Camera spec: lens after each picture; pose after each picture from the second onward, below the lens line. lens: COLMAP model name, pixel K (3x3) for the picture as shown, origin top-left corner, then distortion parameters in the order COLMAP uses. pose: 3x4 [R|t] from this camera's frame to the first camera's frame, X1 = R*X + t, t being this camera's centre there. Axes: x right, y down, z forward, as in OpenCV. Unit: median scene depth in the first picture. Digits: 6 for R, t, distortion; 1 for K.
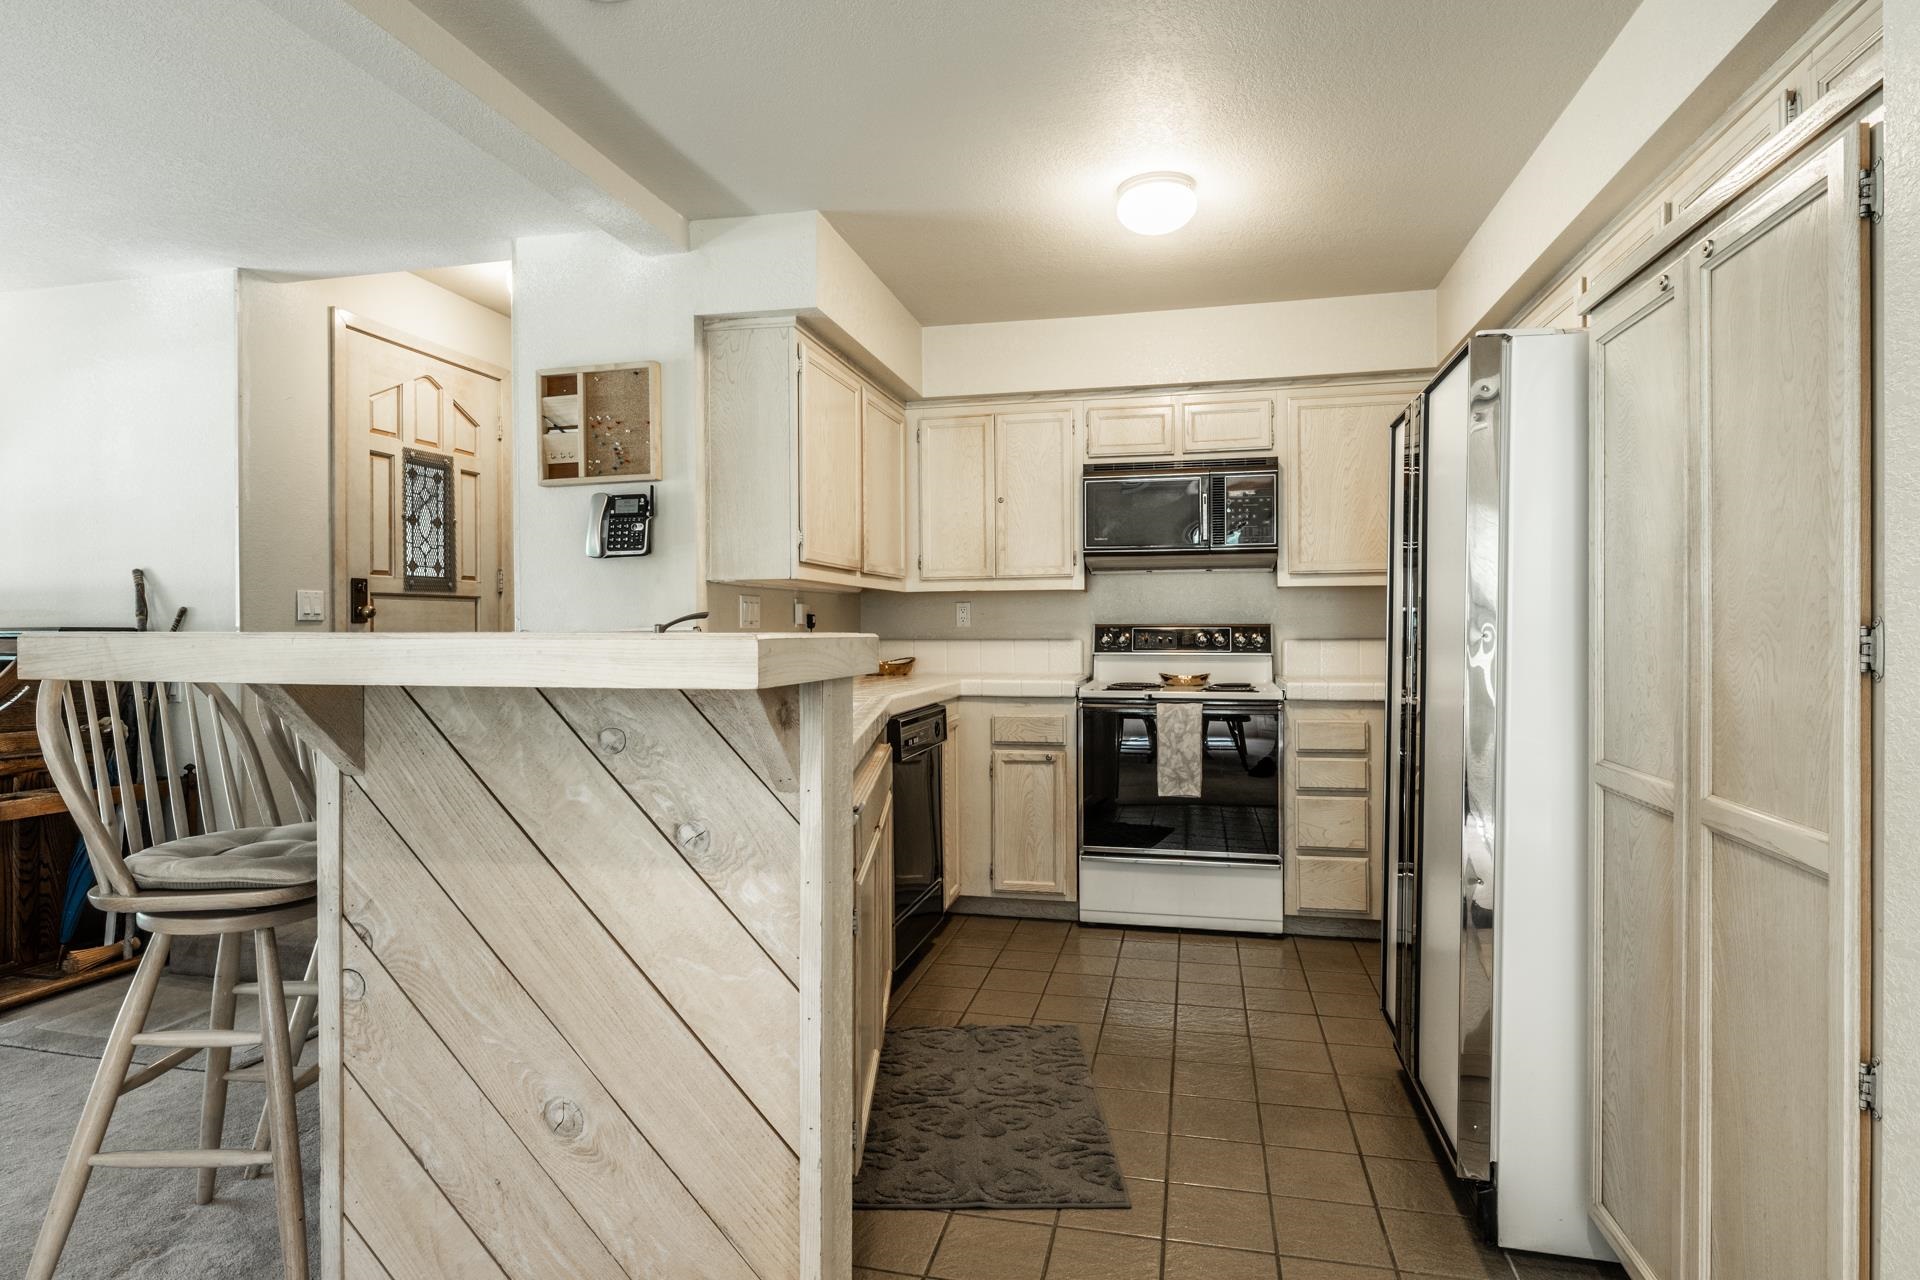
lens RADIAL K [[1017.7, 0, 960.0], [0, 1017.7, 640.0], [0, 0, 1]] dist [-0.002080, -0.000175]
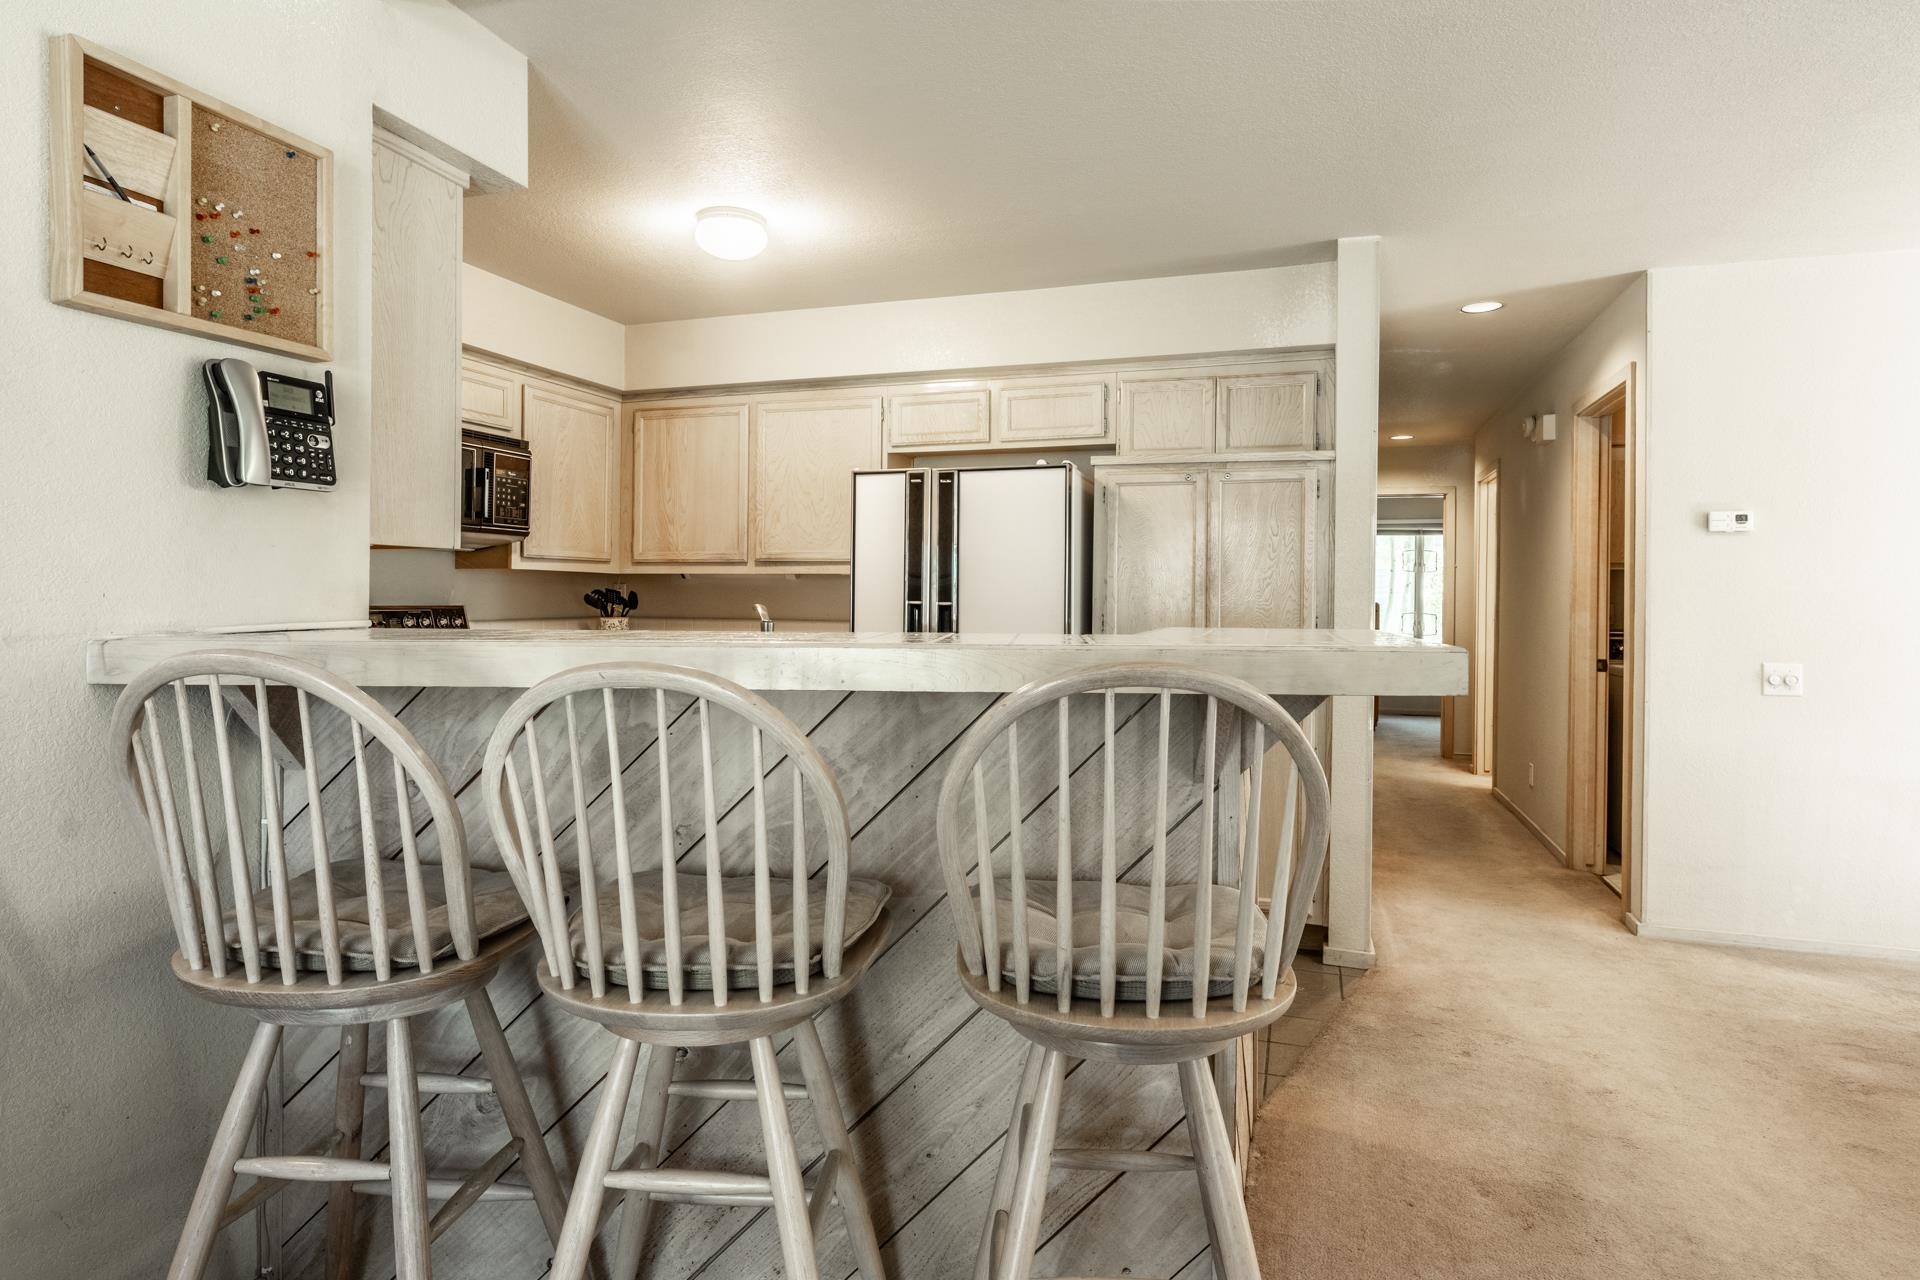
lens RADIAL K [[1026.4, 0, 962.7], [0, 1026.4, 599.4], [0, 0, 1]] dist [0.000413, -0.002138]
pose [[0.090913, 0.003268, 0.995853, -0.695166], [0.002912, 0.999989, -0.003548, -0.018570], [-0.995855, 0.003222, 0.090903, 0.497154]]
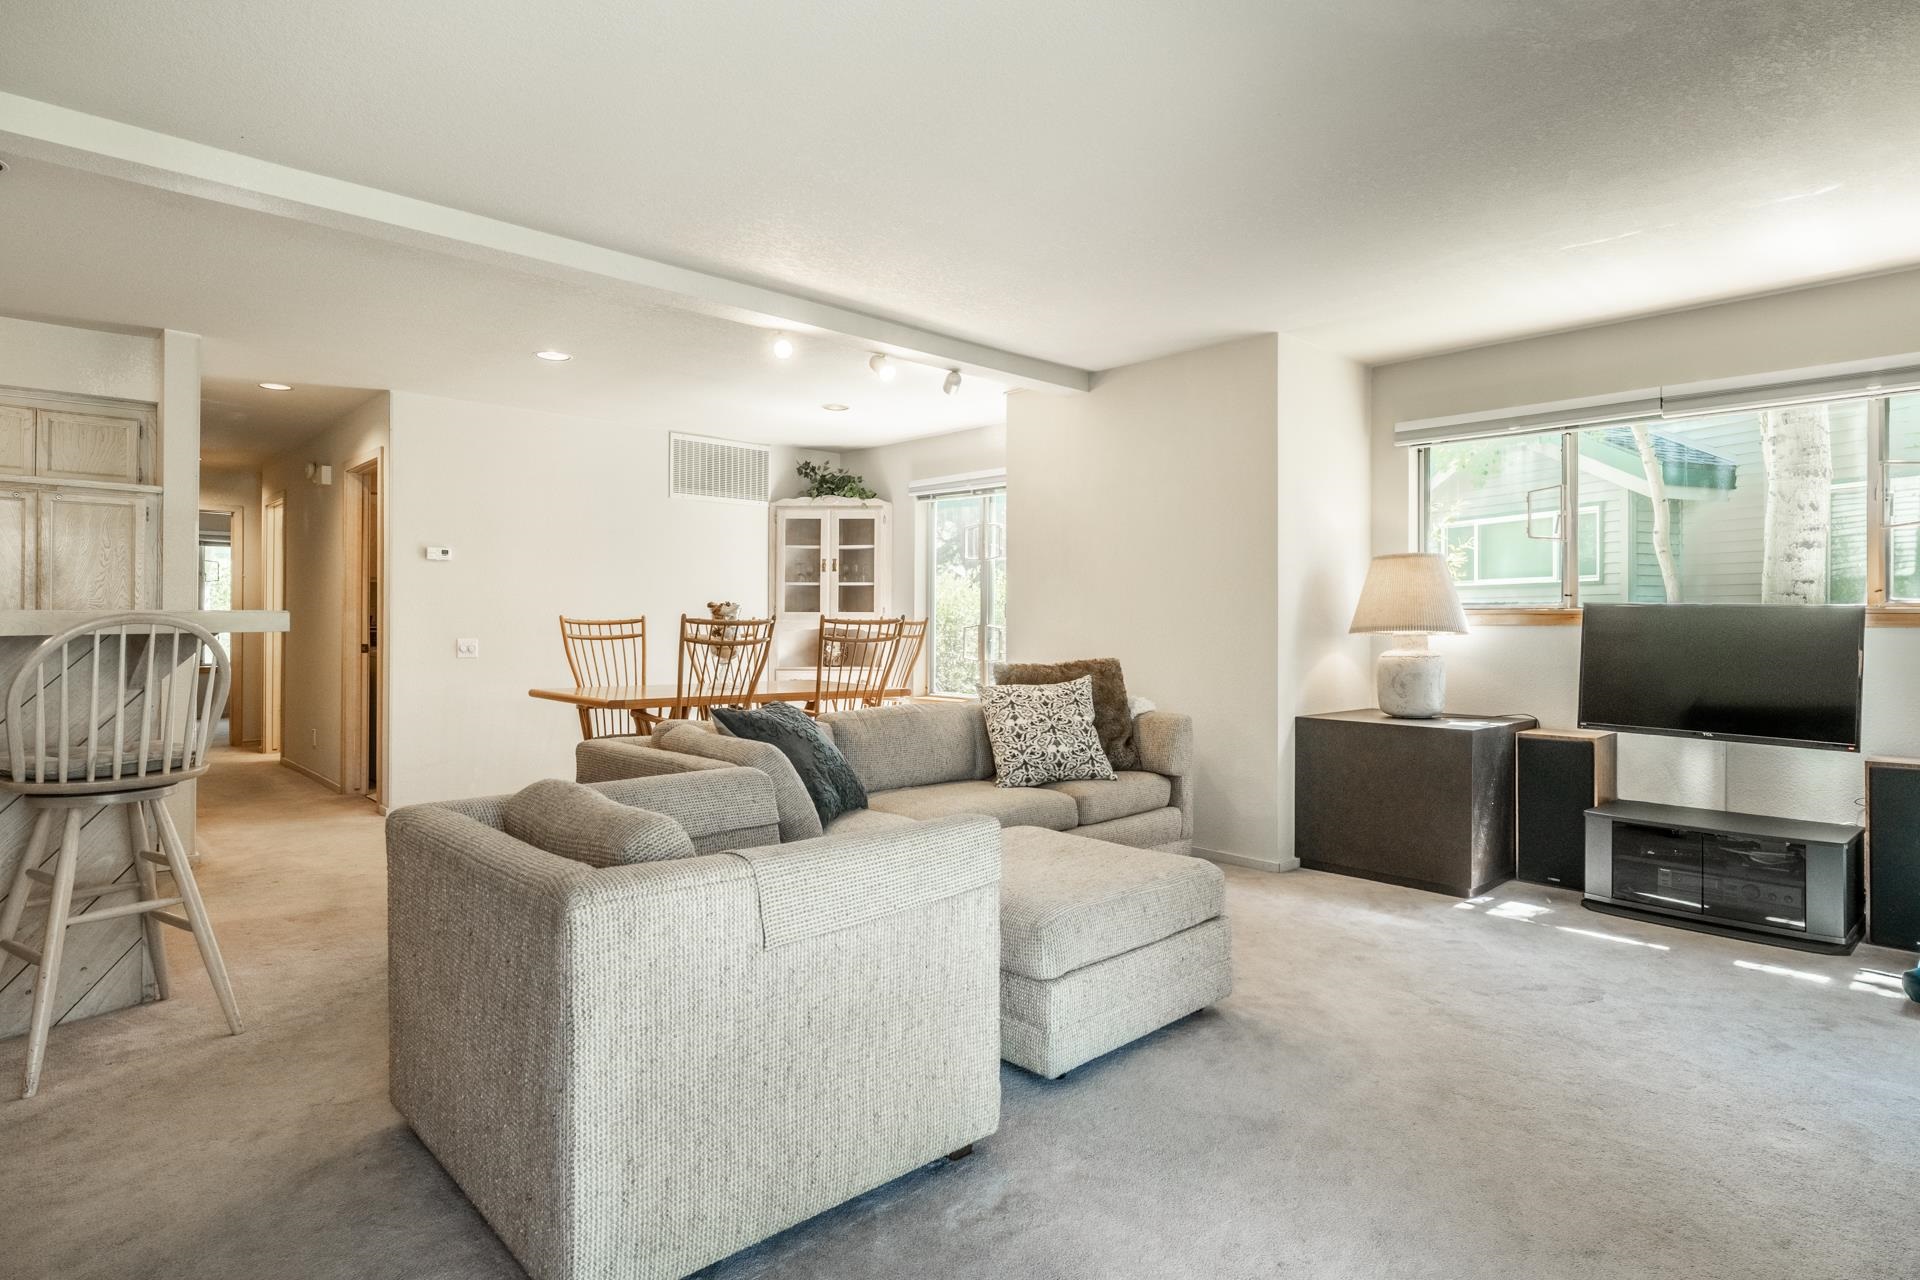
lens RADIAL K [[1016.3, 0, 958.9], [0, 1016.3, 616.4], [0, 0, 1]] dist [-0.002818, -0.000657]
pose [[-0.832745, 0.002568, 0.553651, -1.206897], [0.006608, 0.999964, 0.005301, 0.000712], [-0.553618, 0.008073, -0.832732, 0.728857]]
